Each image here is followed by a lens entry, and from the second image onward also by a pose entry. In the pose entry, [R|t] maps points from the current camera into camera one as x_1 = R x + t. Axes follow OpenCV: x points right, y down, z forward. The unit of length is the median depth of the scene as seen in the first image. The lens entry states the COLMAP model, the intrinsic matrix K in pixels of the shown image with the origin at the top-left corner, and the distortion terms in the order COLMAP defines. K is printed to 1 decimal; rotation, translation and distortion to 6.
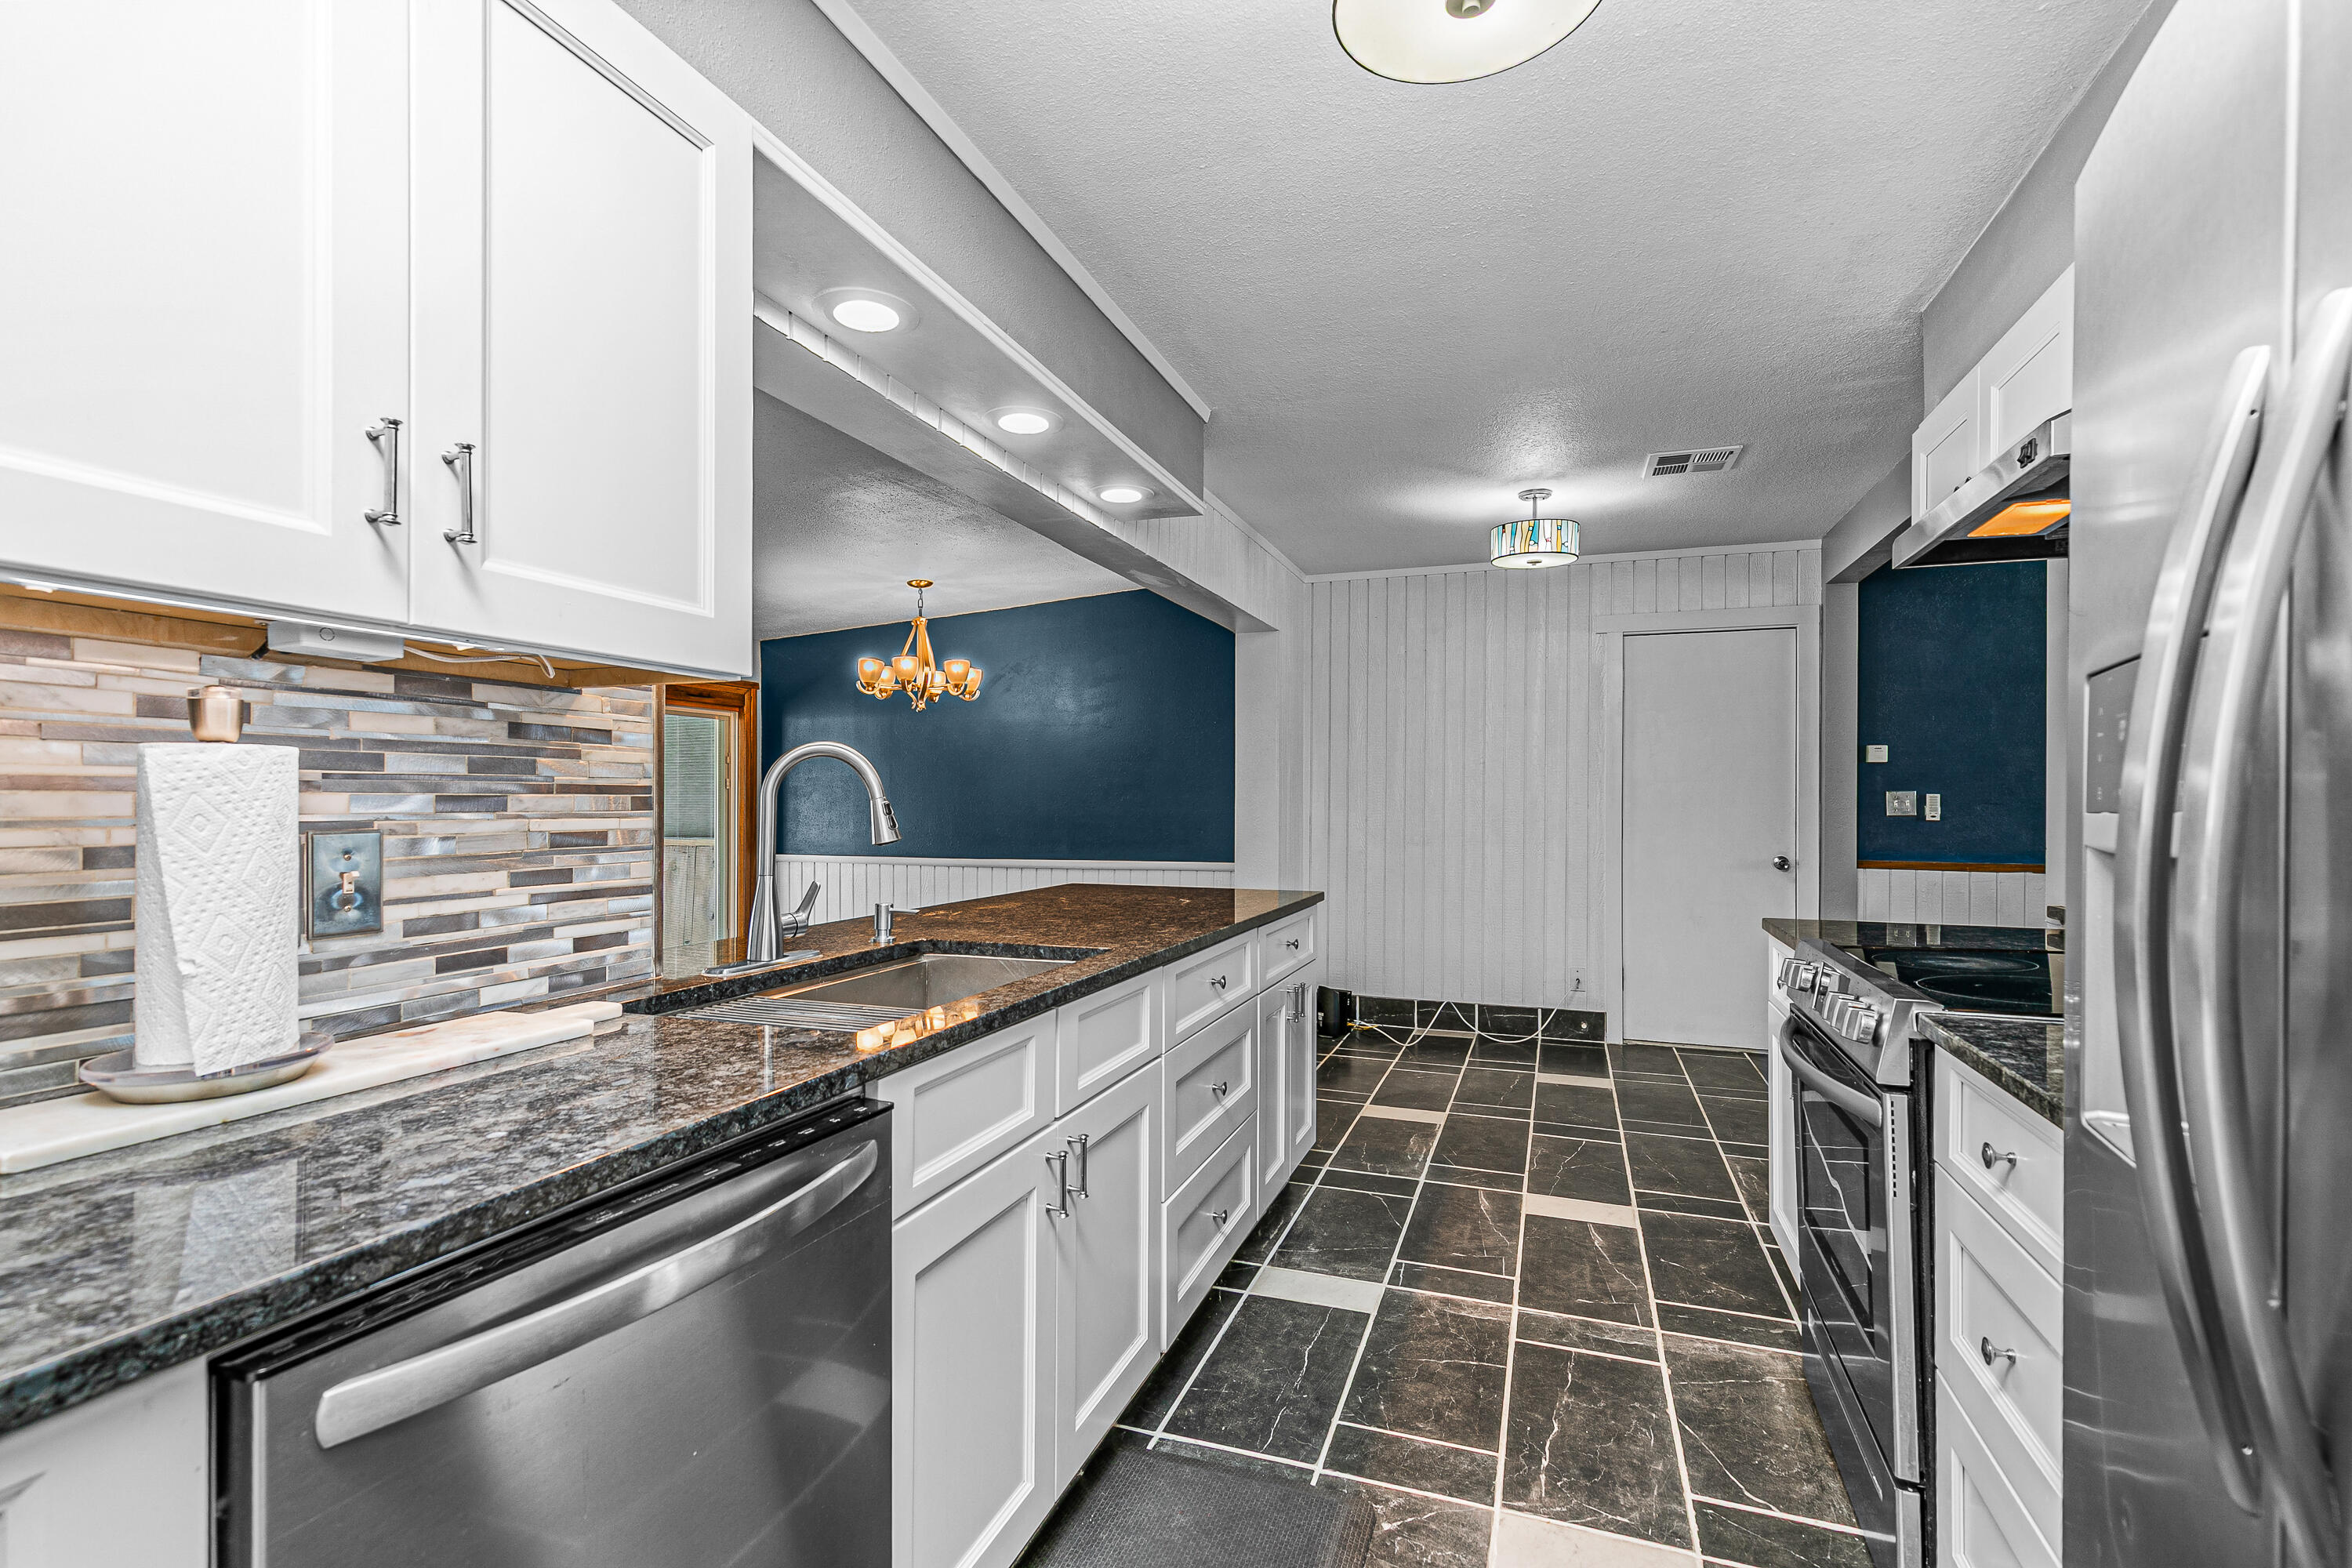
lens RADIAL K [[1068.2, 0, 1171.9], [0, 1068.2, 792.9], [0, 0, 1]] dist [0.009117, -0.000931]
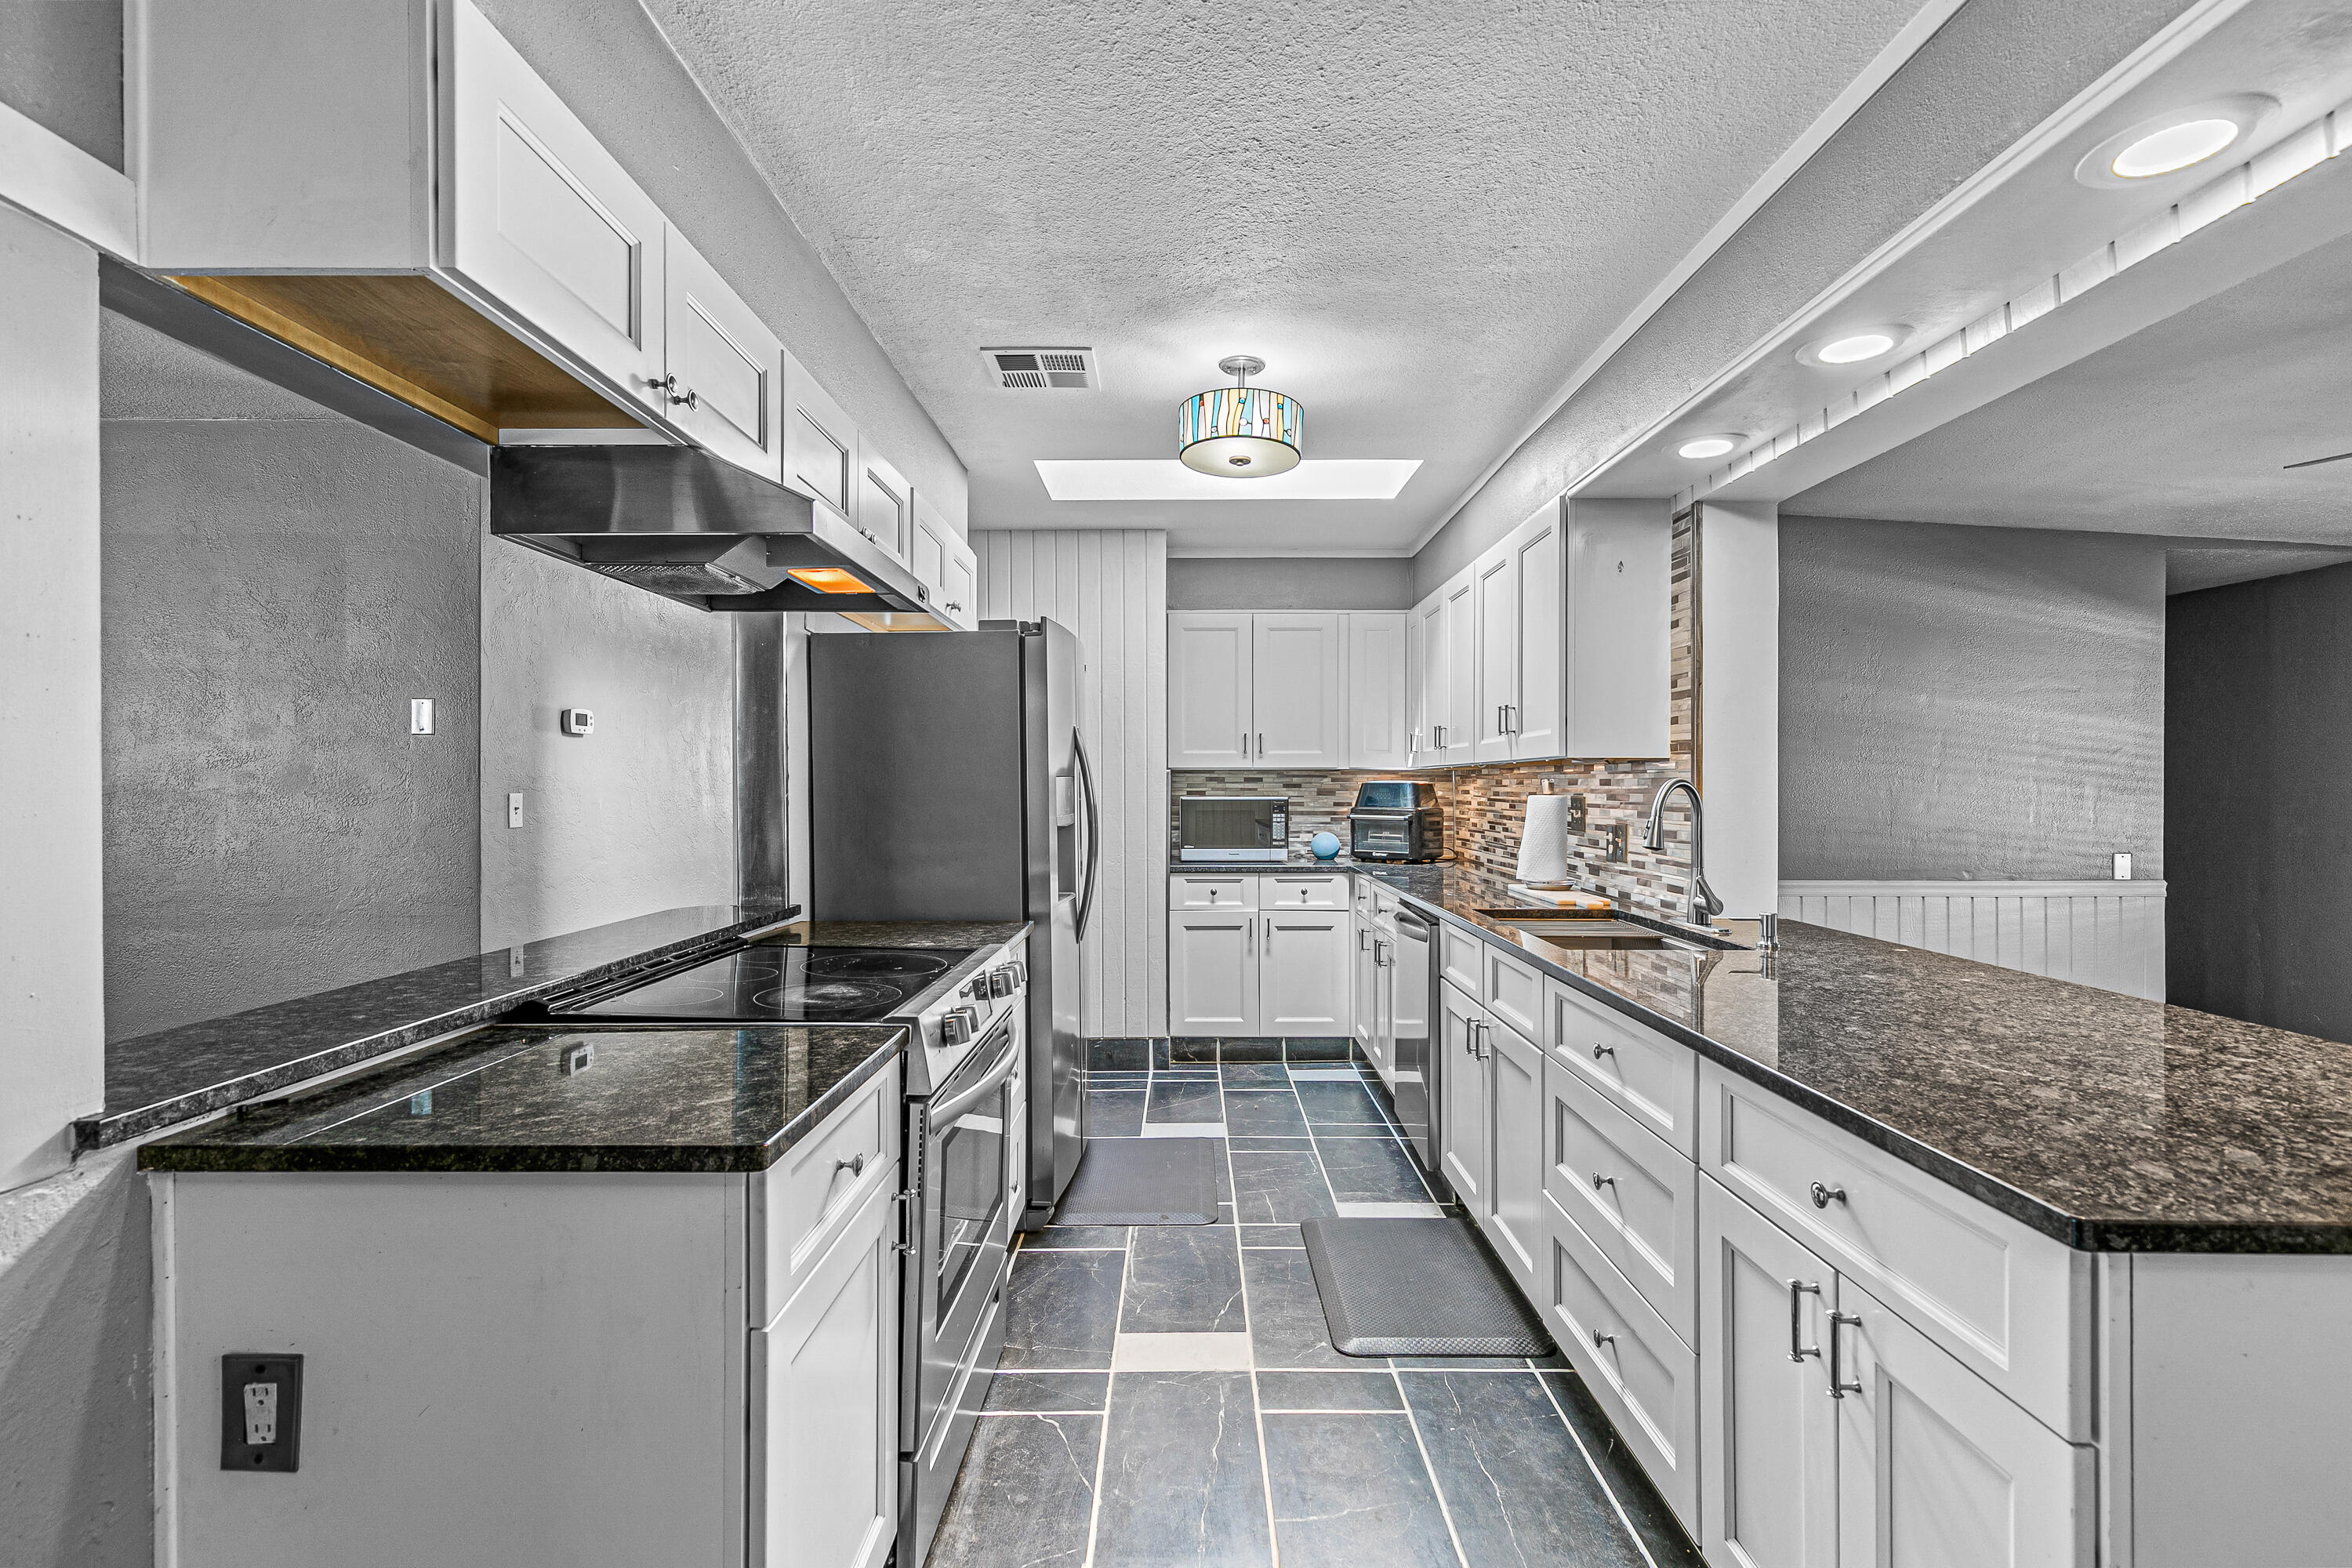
lens RADIAL K [[1068.2, 0, 1175.6], [0, 1068.2, 782.9], [0, 0, 1]] dist [0.009117, -0.000931]
pose [[-0.942113, -0.006902, -0.335224, 0.709032], [-0.003784, 0.999943, -0.009953, -0.021136], [0.335274, -0.008108, -0.942086, 1.875632]]
